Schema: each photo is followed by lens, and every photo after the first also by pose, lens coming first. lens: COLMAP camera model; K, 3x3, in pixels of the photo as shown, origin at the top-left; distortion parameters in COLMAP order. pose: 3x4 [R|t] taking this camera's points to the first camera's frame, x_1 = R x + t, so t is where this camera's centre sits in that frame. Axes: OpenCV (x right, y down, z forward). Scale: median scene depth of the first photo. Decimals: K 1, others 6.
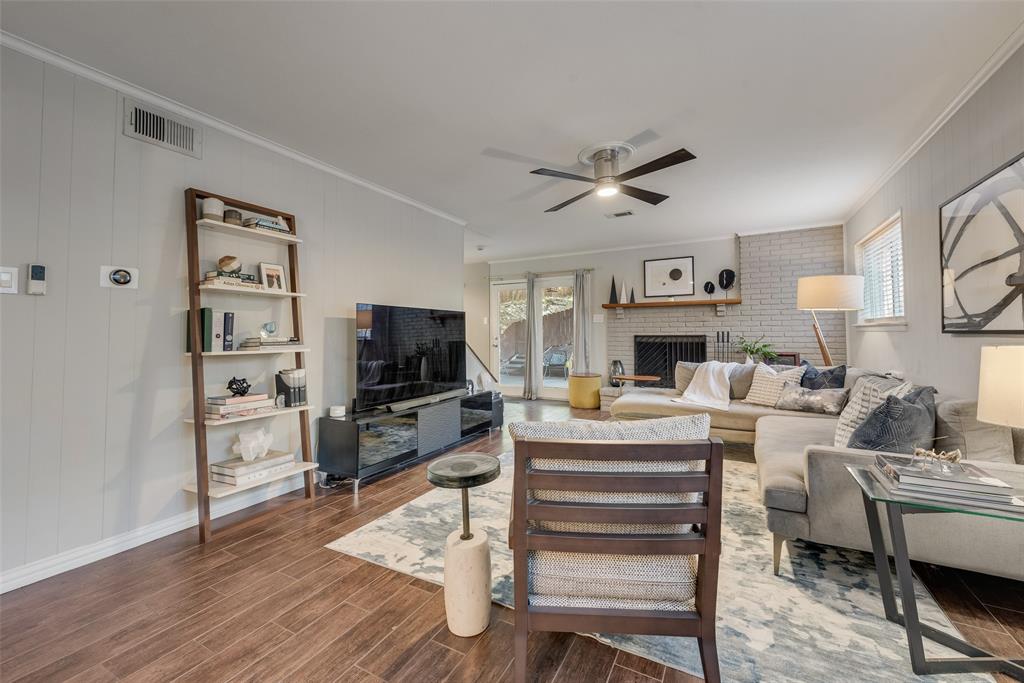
lens RADIAL K [[402.4, 0, 510.3], [0, 402.4, 334.2], [0, 0, 1]] dist [0.009782, -0.003438]
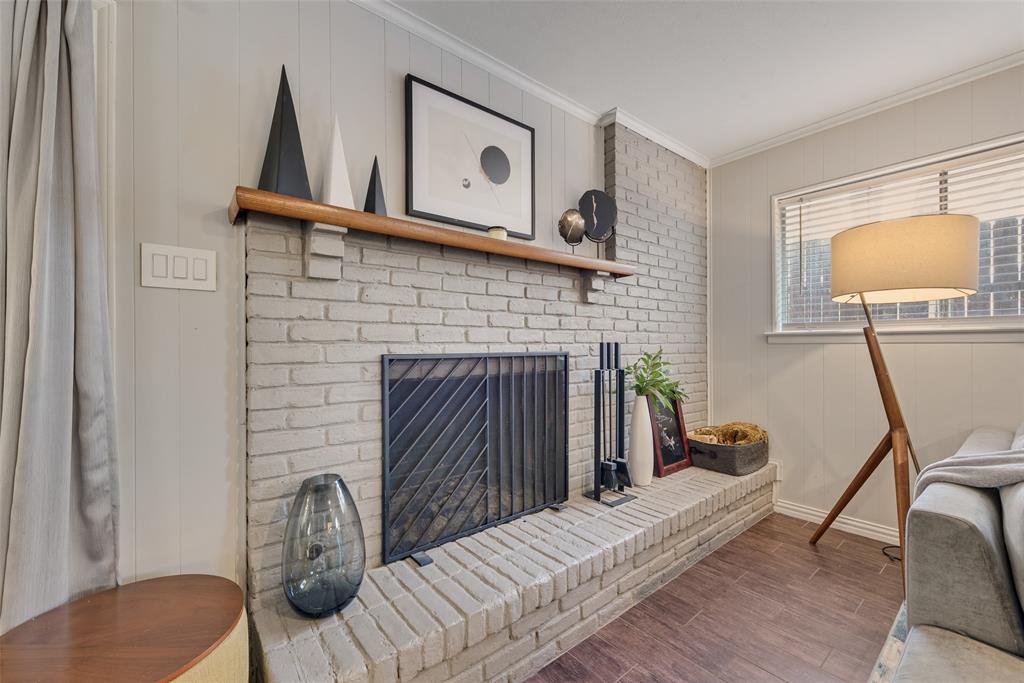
lens RADIAL K [[402.4, 0, 505.4], [0, 402.4, 346.3], [0, 0, 1]] dist [0.009782, -0.003438]
pose [[0.395791, 0.002464, 0.918338, 0.116597], [0.002920, 0.999988, -0.003941, -0.001580], [-0.918336, 0.004241, 0.395779, 0.860667]]
